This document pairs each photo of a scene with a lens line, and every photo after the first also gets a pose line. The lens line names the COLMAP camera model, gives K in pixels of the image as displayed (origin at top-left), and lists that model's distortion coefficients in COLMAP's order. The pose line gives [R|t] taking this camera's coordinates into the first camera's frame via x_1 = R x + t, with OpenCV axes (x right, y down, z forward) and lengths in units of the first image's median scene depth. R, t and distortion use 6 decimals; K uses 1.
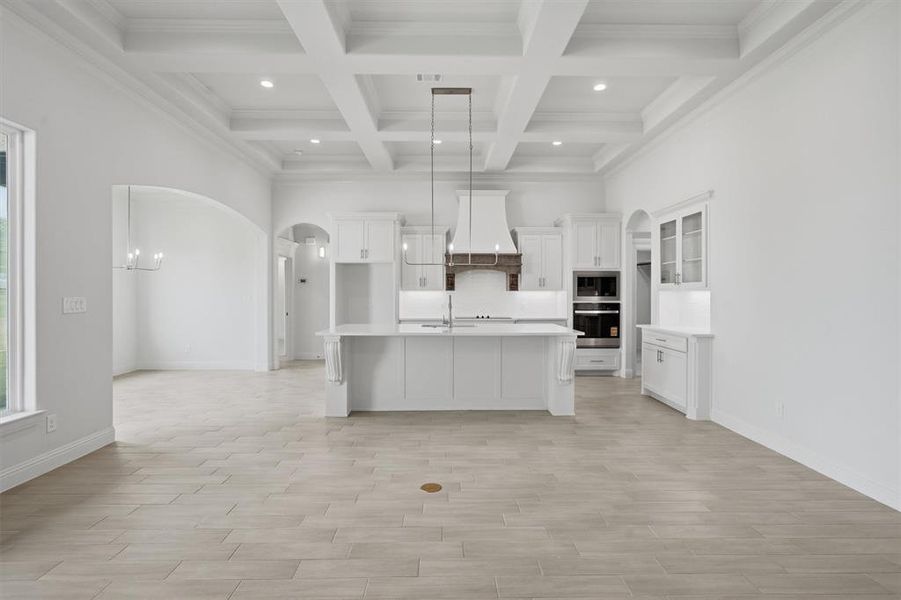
lens RADIAL K [[432.9, 0, 454.6], [0, 432.9, 291.2], [0, 0, 1]] dist [0.000576, 0.000776]
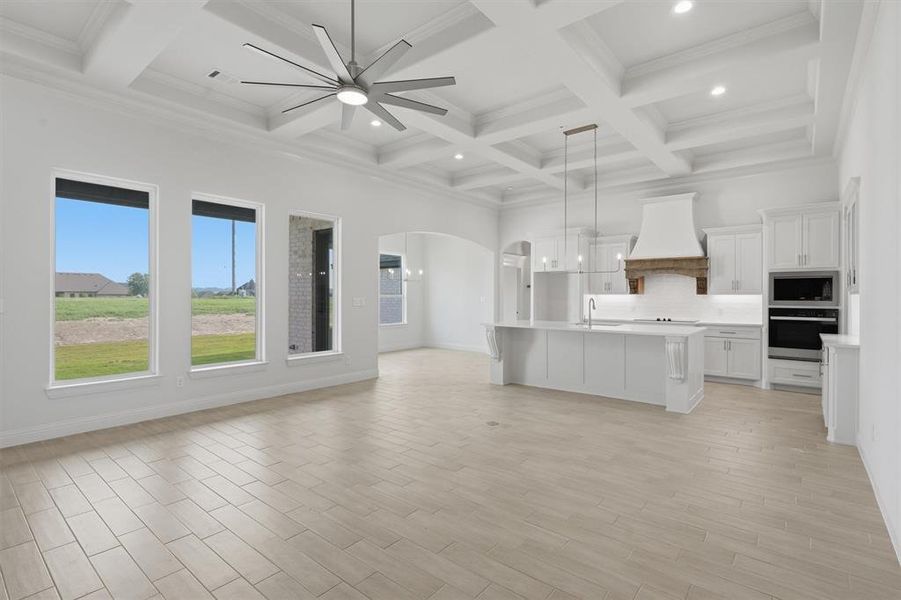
lens RADIAL K [[432.9, 0, 454.6], [0, 432.9, 291.2], [0, 0, 1]] dist [0.000576, 0.000776]
pose [[0.767824, -0.004604, -0.640644, 0.349409], [-0.000591, 0.999969, -0.007895, 0.000077], [0.640660, 0.006441, 0.767798, -0.109143]]
